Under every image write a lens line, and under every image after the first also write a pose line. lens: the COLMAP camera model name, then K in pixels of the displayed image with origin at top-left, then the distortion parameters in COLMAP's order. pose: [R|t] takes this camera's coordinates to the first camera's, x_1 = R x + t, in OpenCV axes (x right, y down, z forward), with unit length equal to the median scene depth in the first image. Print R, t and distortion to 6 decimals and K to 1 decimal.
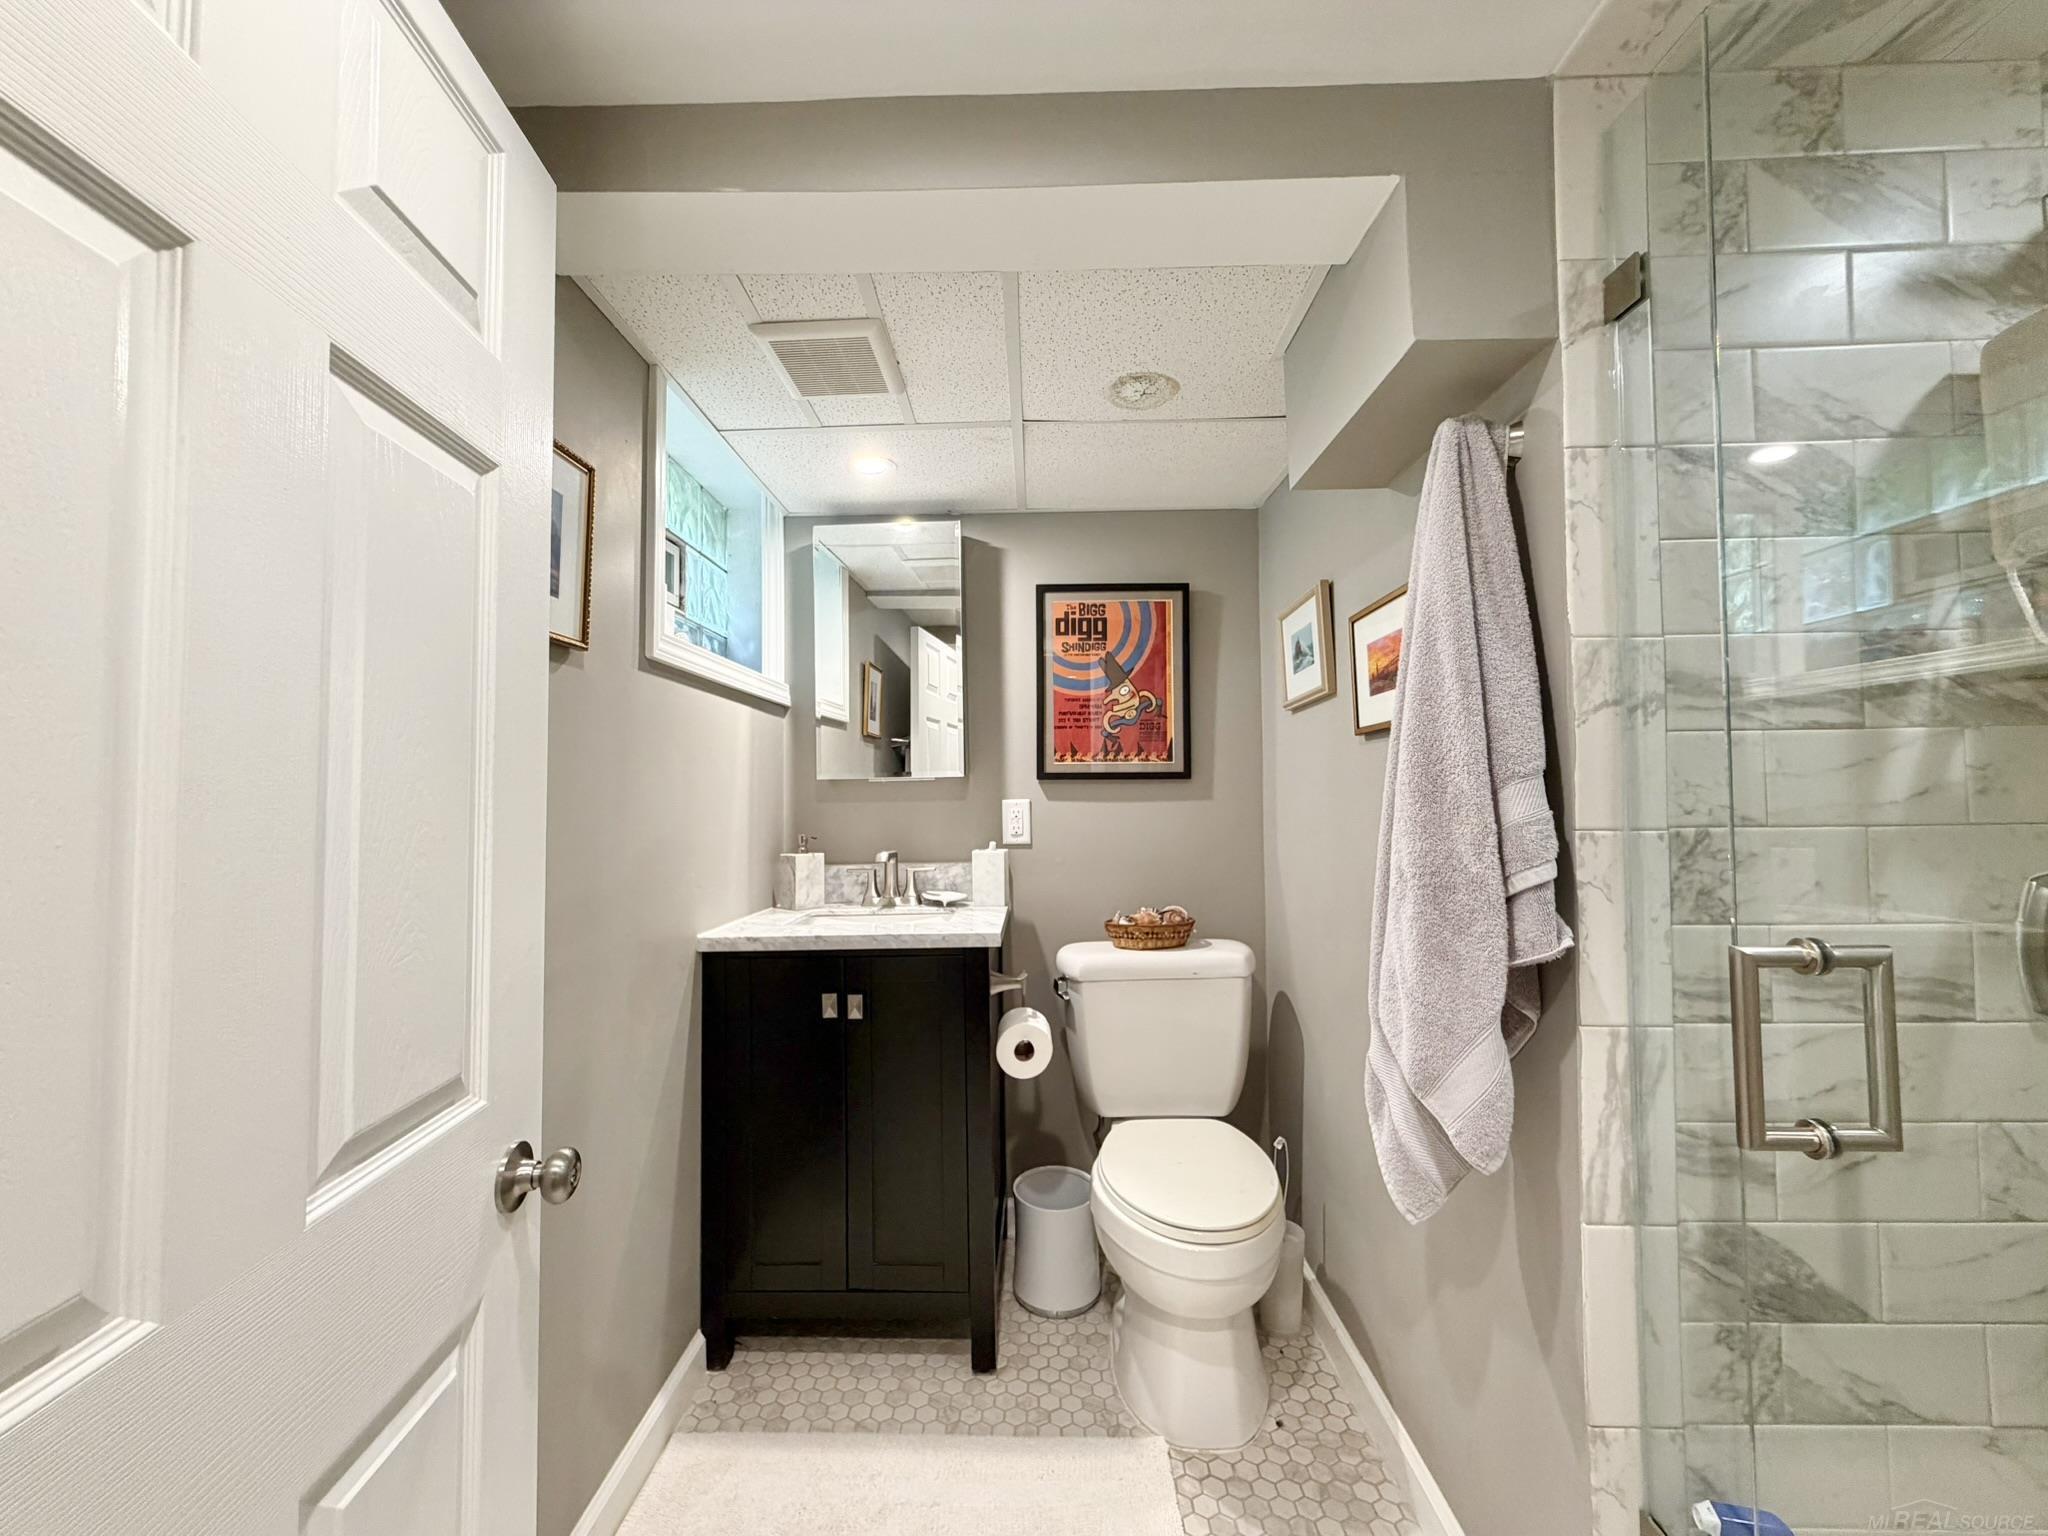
lens RADIAL K [[823.0, 0, 1019.4], [0, 823.0, 760.5], [0, 0, 1]] dist [0.000963, 0.000003]
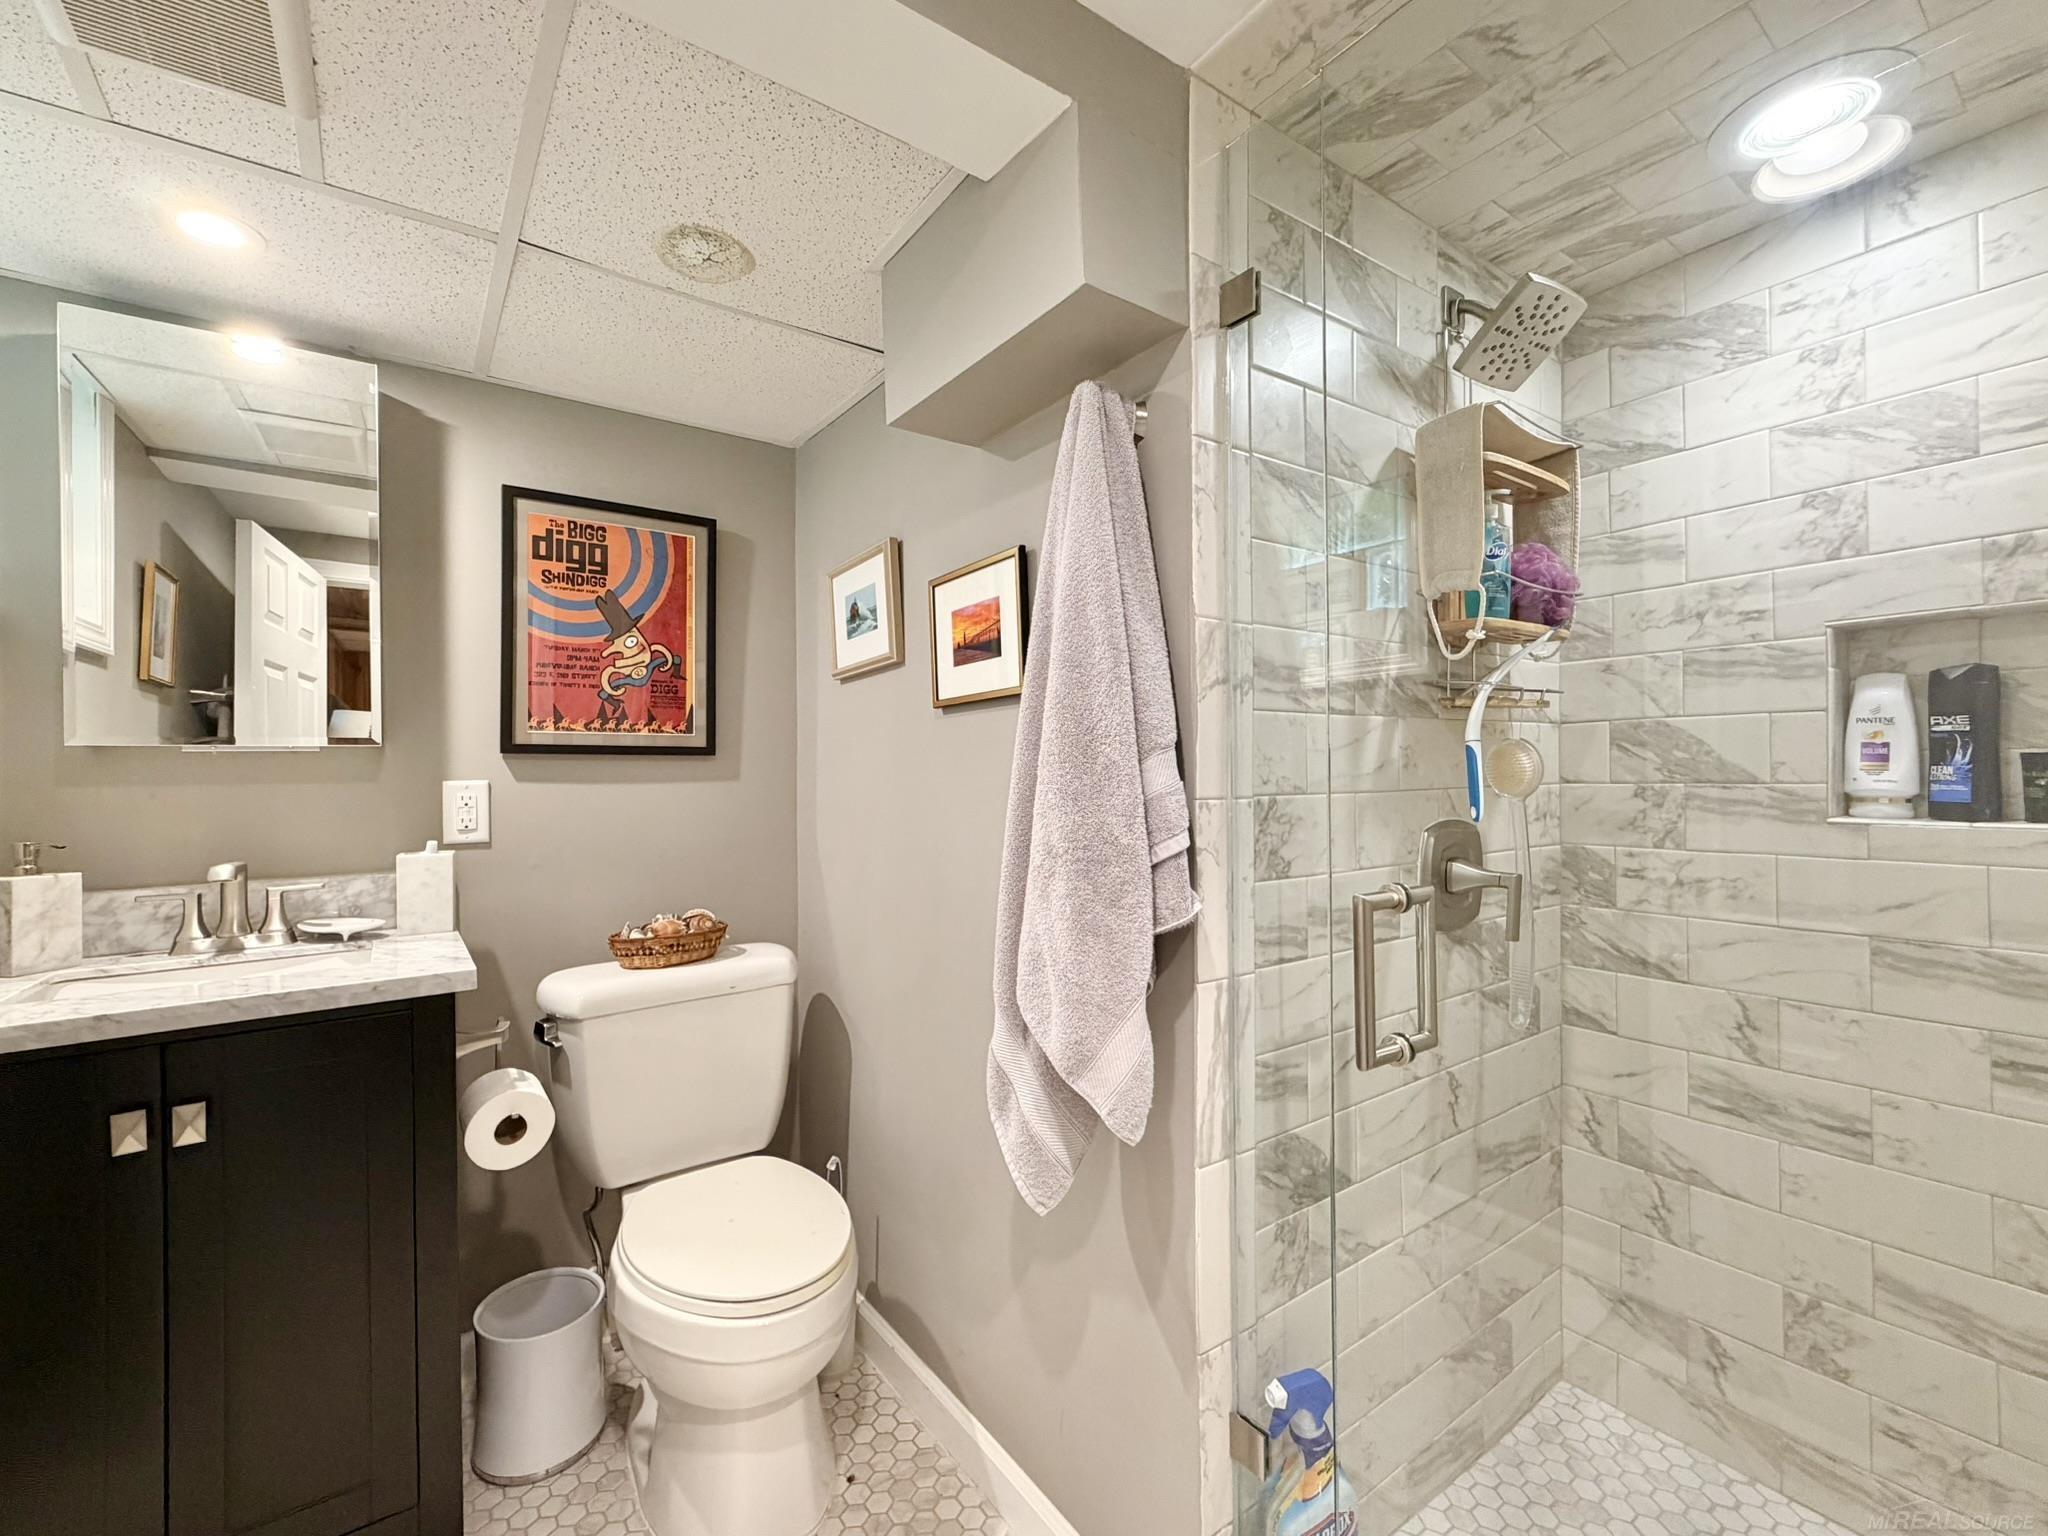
lens RADIAL K [[878.2, 0, 1024.8], [0, 878.2, 762.6], [0, 0, 1]] dist [-0.000925, -0.000067]
pose [[0.797717, 0.011166, 0.602929, -0.102525], [-0.022222, 0.999694, 0.010888, 0.017104], [-0.602623, -0.022084, 0.797721, 0.135139]]
